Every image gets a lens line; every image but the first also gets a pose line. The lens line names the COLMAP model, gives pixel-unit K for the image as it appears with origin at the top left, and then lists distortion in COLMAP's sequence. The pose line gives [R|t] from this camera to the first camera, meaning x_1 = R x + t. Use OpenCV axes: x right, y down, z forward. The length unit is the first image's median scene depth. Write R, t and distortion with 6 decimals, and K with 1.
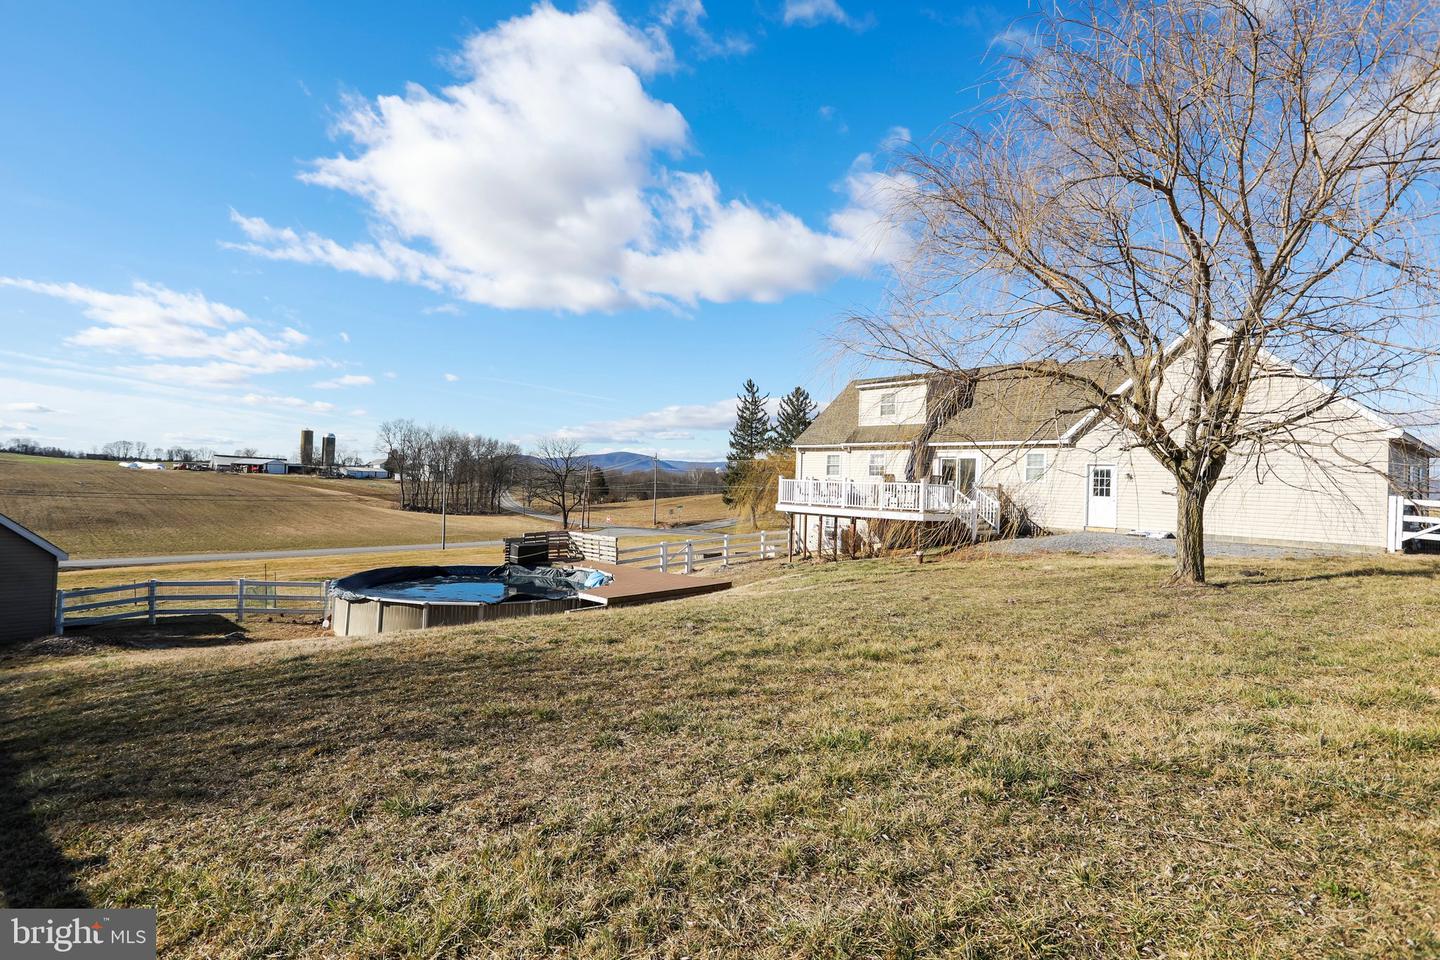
lens RADIAL K [[699.0, 0, 713.0], [0, 699.0, 463.8], [0, 0, 1]] dist [-0.064373, 0.040046]
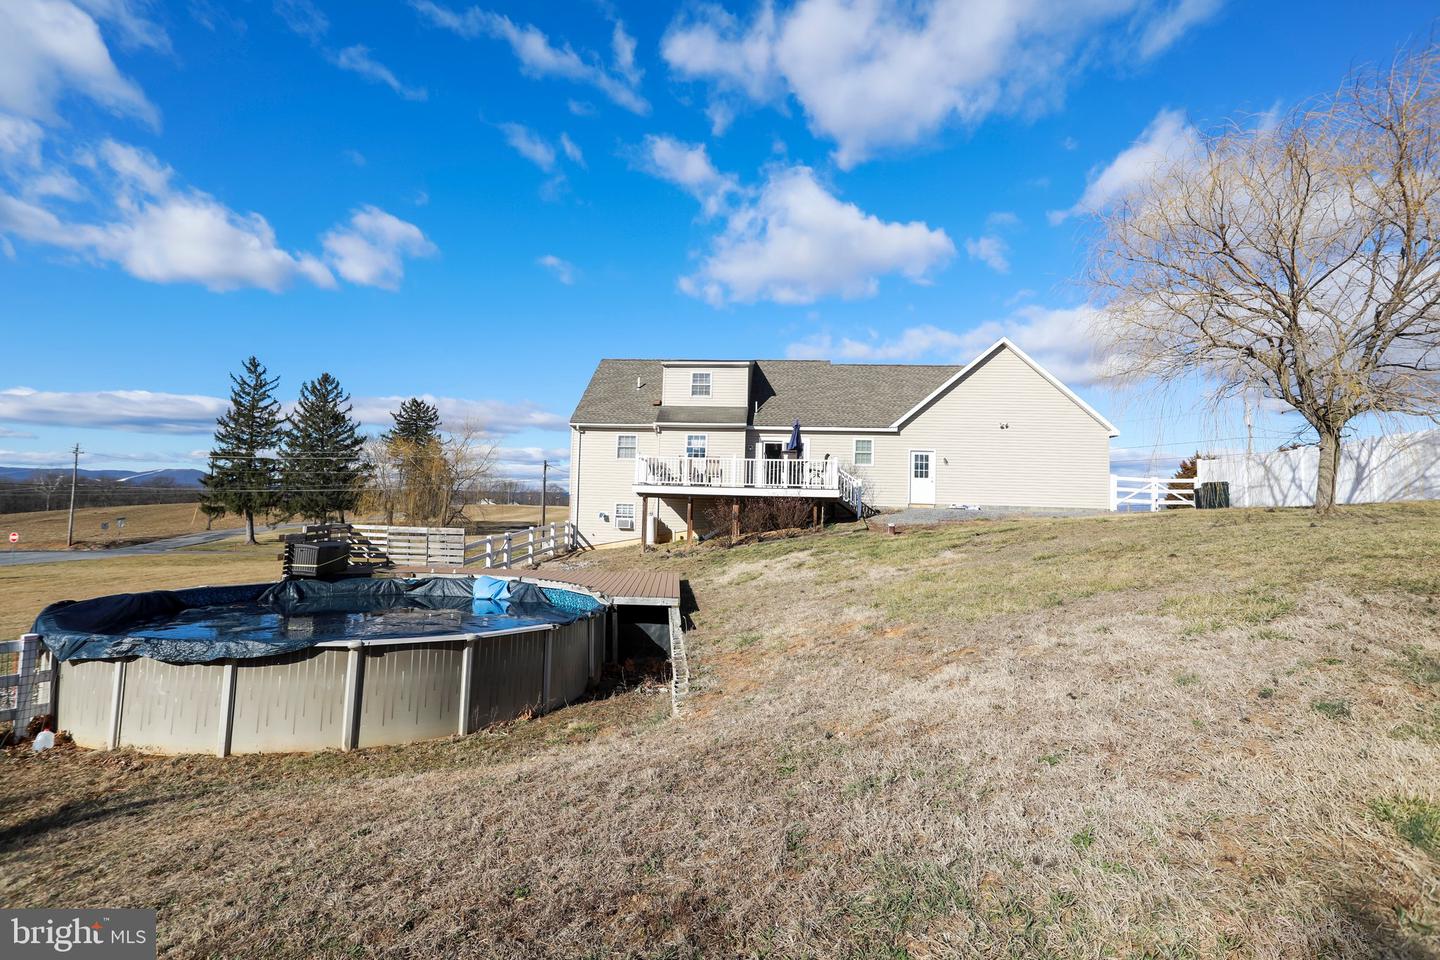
lens RADIAL K [[699.0, 0, 713.0], [0, 699.0, 463.8], [0, 0, 1]] dist [-0.064373, 0.040046]
pose [[0.734832, 0.033117, 0.677441, -0.407510], [-0.021008, 0.999439, -0.026071, 0.050965], [-0.677924, 0.004926, 0.735115, 0.309999]]
